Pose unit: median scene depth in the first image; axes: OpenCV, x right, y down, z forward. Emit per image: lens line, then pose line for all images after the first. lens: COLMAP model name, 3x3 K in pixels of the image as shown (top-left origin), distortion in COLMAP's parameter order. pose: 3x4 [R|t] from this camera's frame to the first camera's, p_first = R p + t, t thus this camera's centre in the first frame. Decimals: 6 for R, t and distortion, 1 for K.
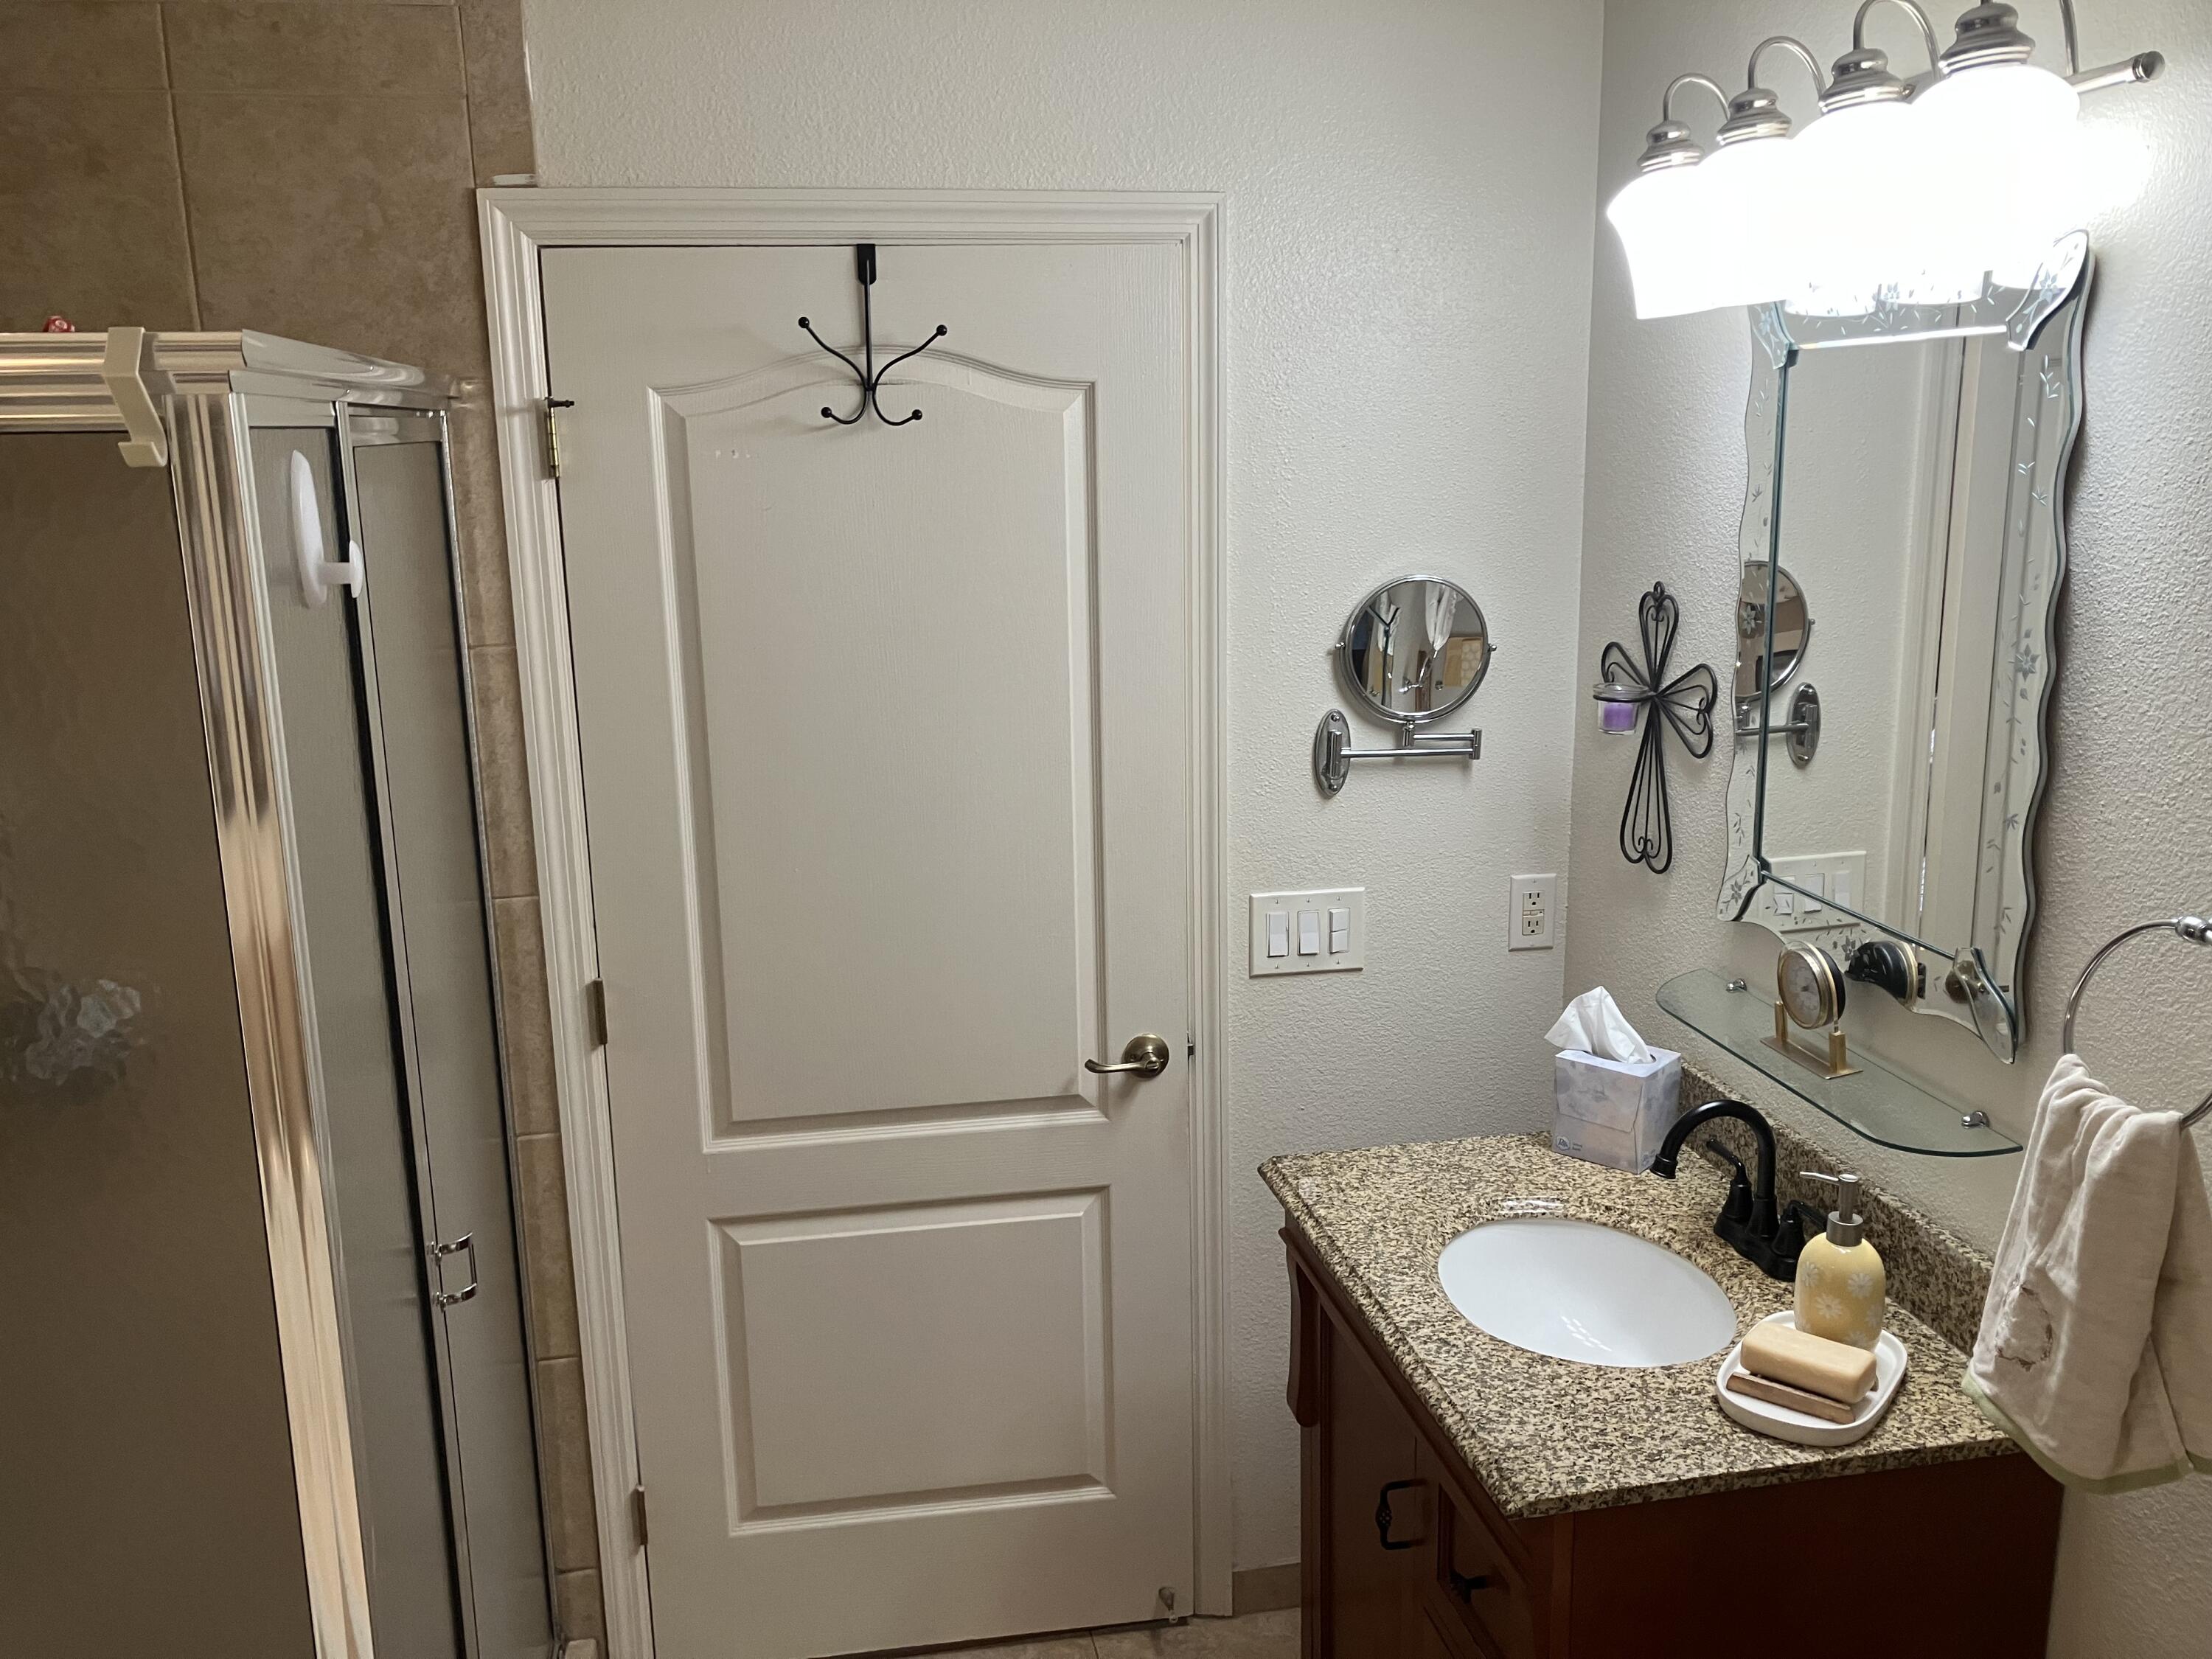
lens RADIAL K [[1805.9, 0, 1105.7], [0, 1805.9, 827.9], [0, 0, 1]] dist [0.056229, -0.103947]
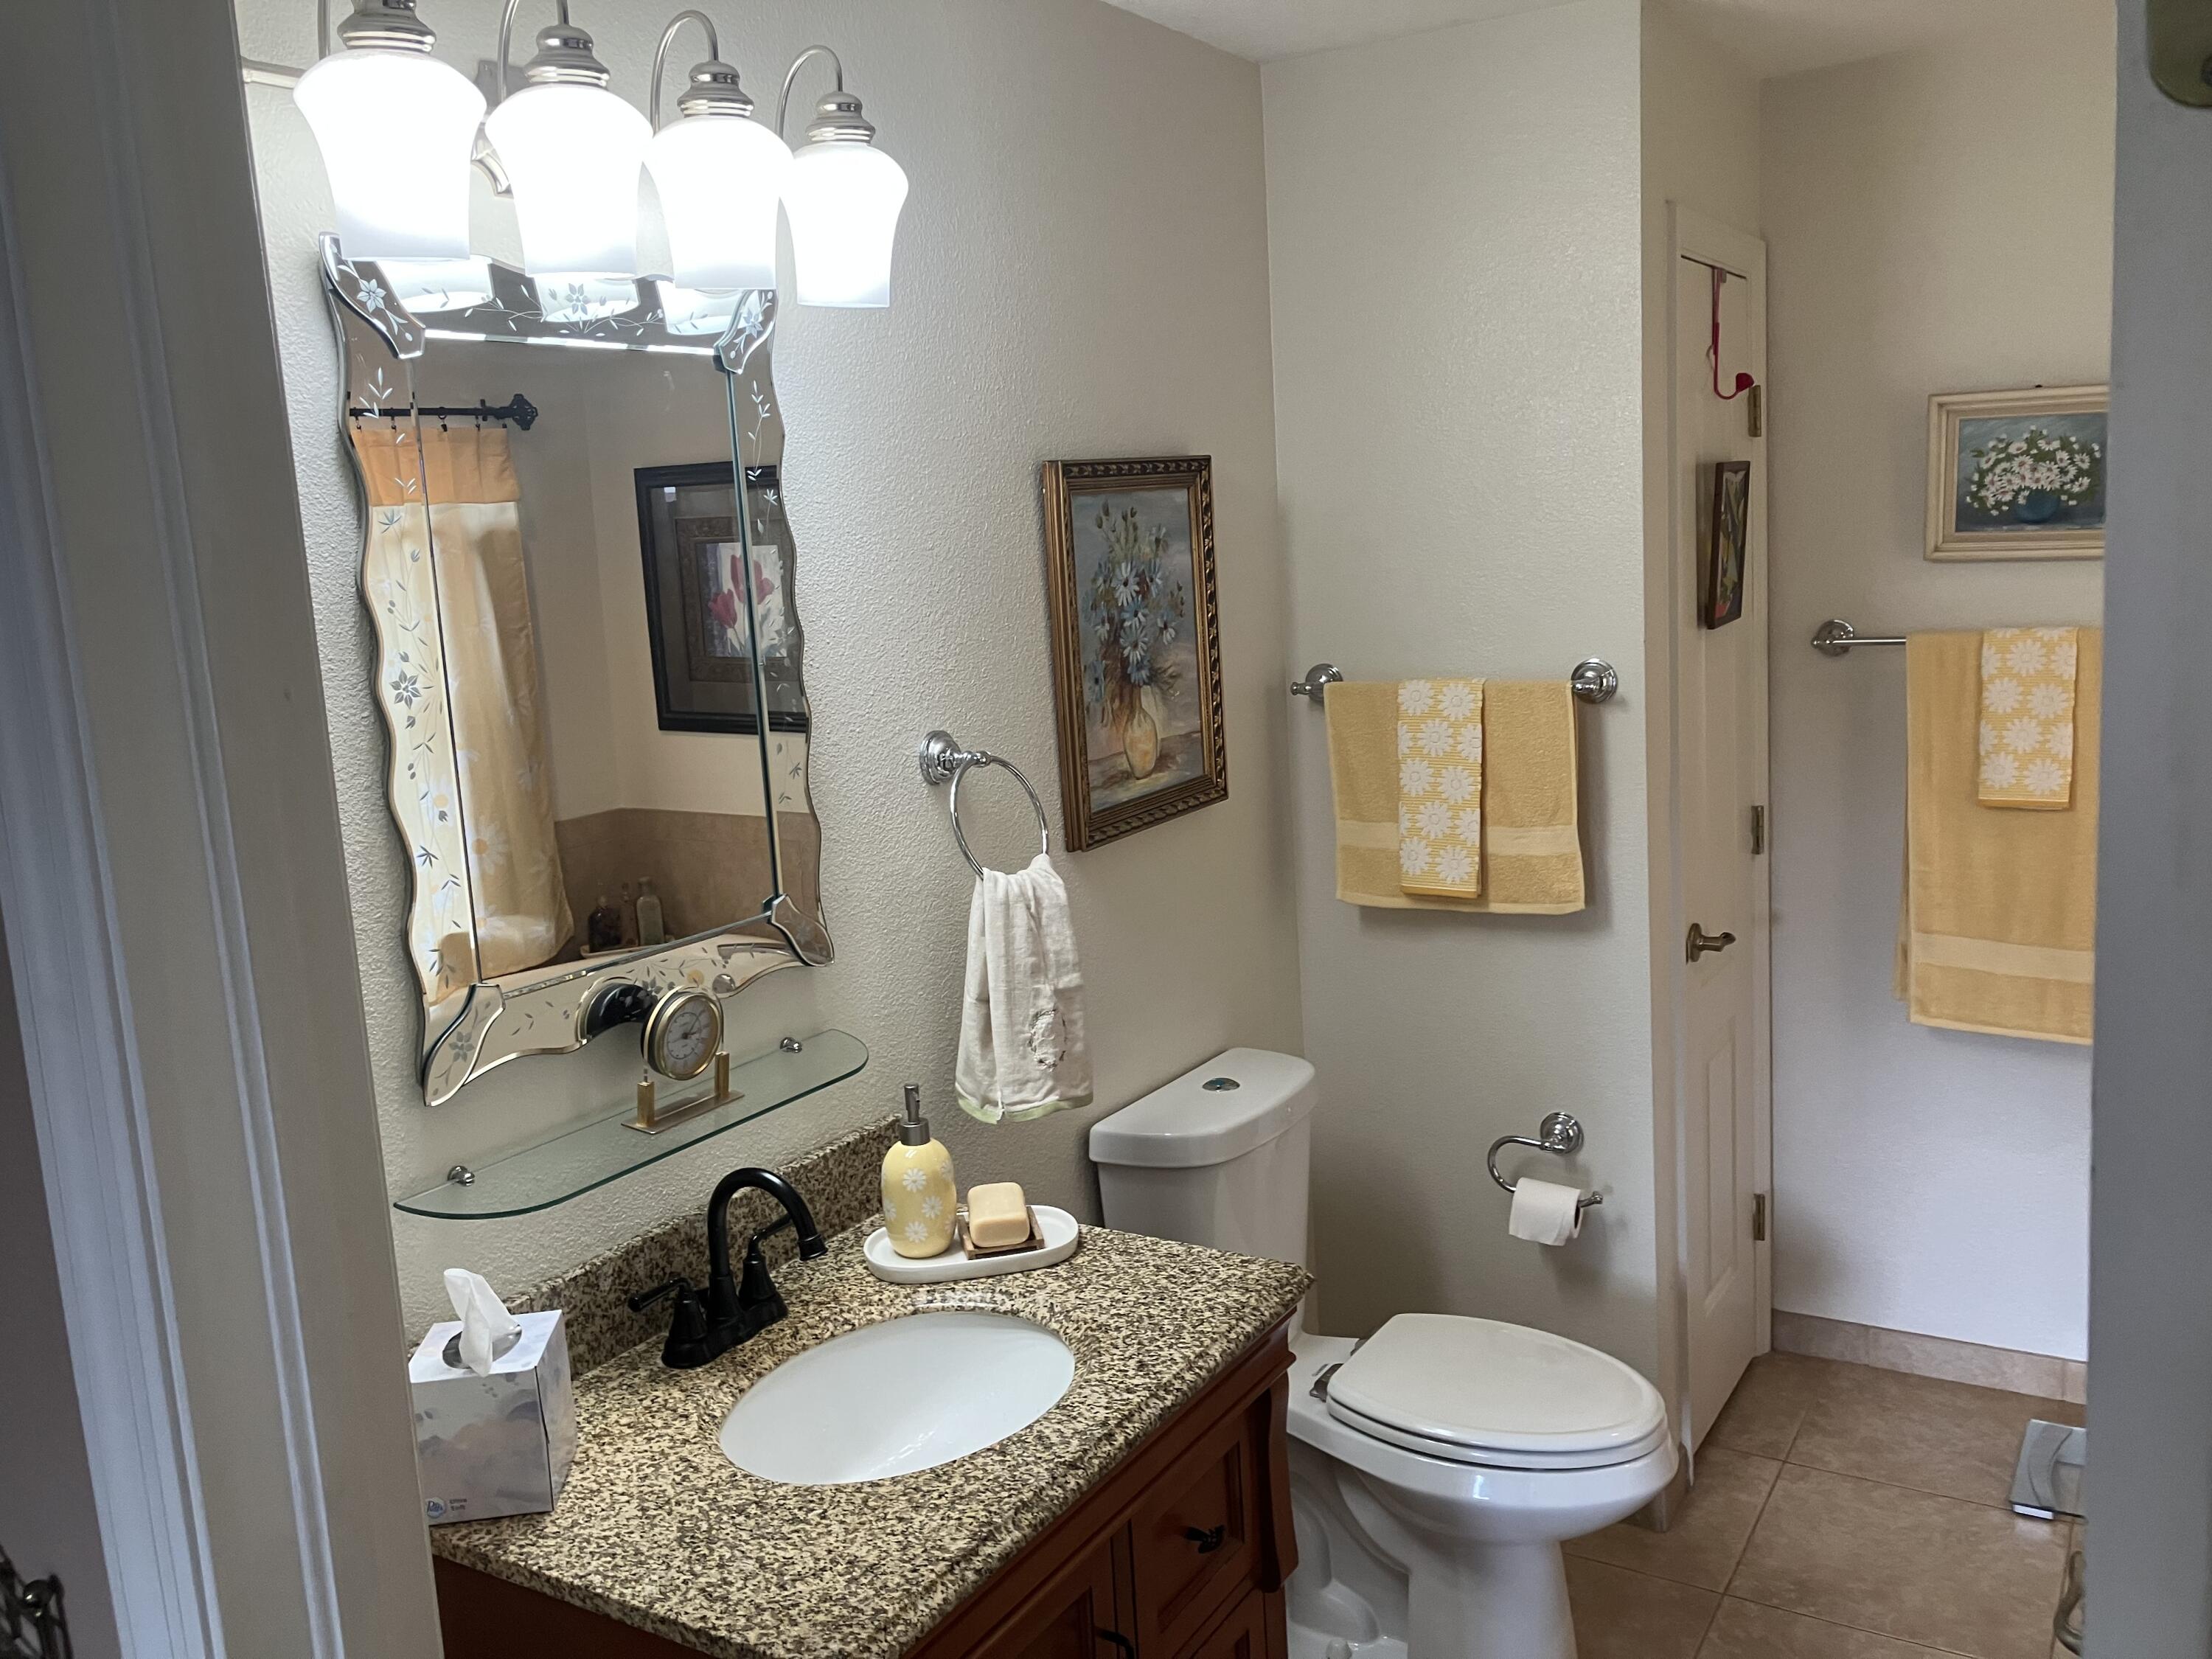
lens RADIAL K [[1805.9, 0, 1109.1], [0, 1805.9, 826.8], [0, 0, 1]] dist [0.056229, -0.103947]
pose [[-0.730180, -0.049494, 0.681460, -0.400242], [0.215564, 0.929746, 0.298503, -0.242858], [-0.648359, 0.364859, -0.668213, 1.454470]]
